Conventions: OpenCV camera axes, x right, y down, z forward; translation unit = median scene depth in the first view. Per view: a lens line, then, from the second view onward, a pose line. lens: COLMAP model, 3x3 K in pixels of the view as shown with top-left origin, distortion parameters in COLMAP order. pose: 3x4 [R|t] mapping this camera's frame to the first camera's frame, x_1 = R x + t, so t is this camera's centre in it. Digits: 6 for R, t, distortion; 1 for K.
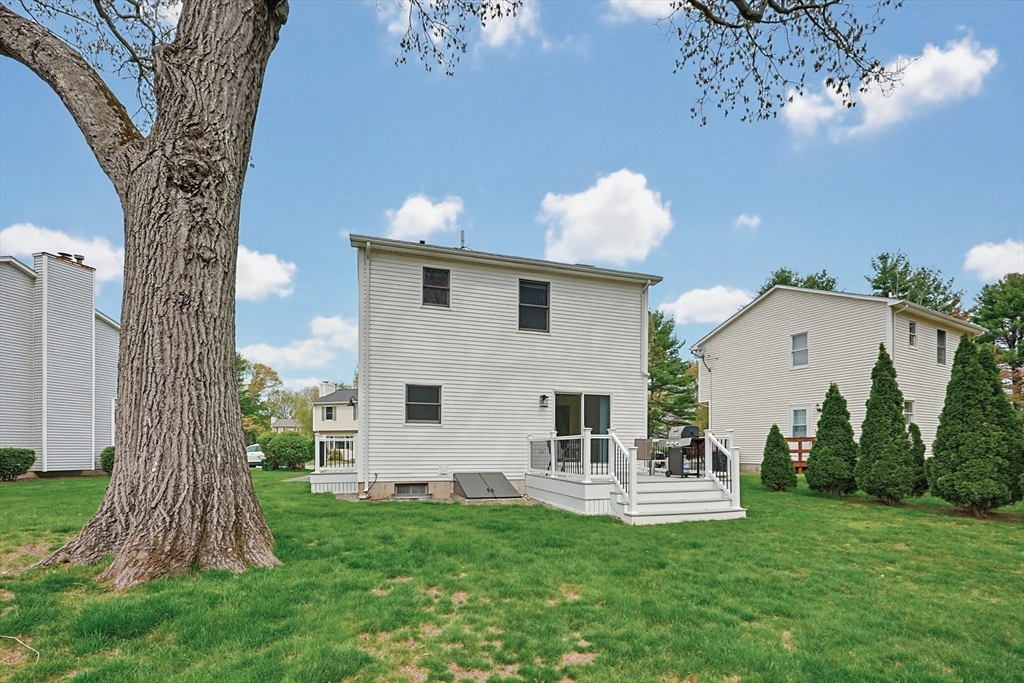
lens RADIAL K [[489.5, 0, 514.4], [0, 489.5, 454.5], [0, 0, 1]] dist [-0.000835, 0.000322]
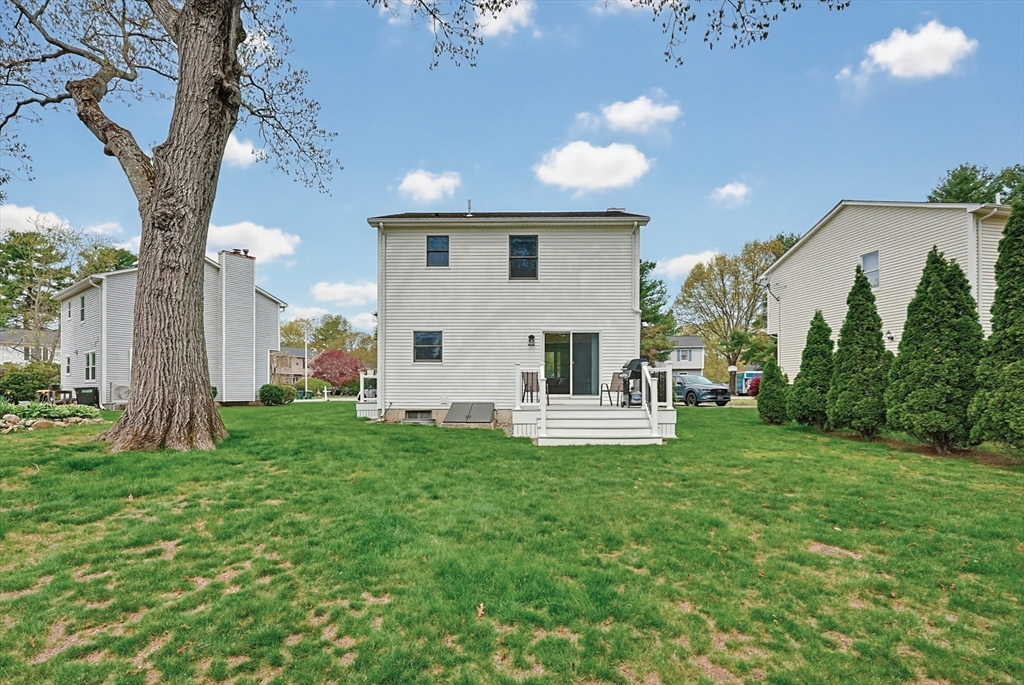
lens RADIAL K [[483.5, 0, 510.1], [0, 483.5, 393.4], [0, 0, 1]] dist [0.001383, -0.000541]
pose [[0.941634, 0.000457, -0.336639, 0.418876], [-0.000963, 0.999999, -0.001335, 0.016315], [0.336638, 0.001581, 0.941633, -0.076699]]
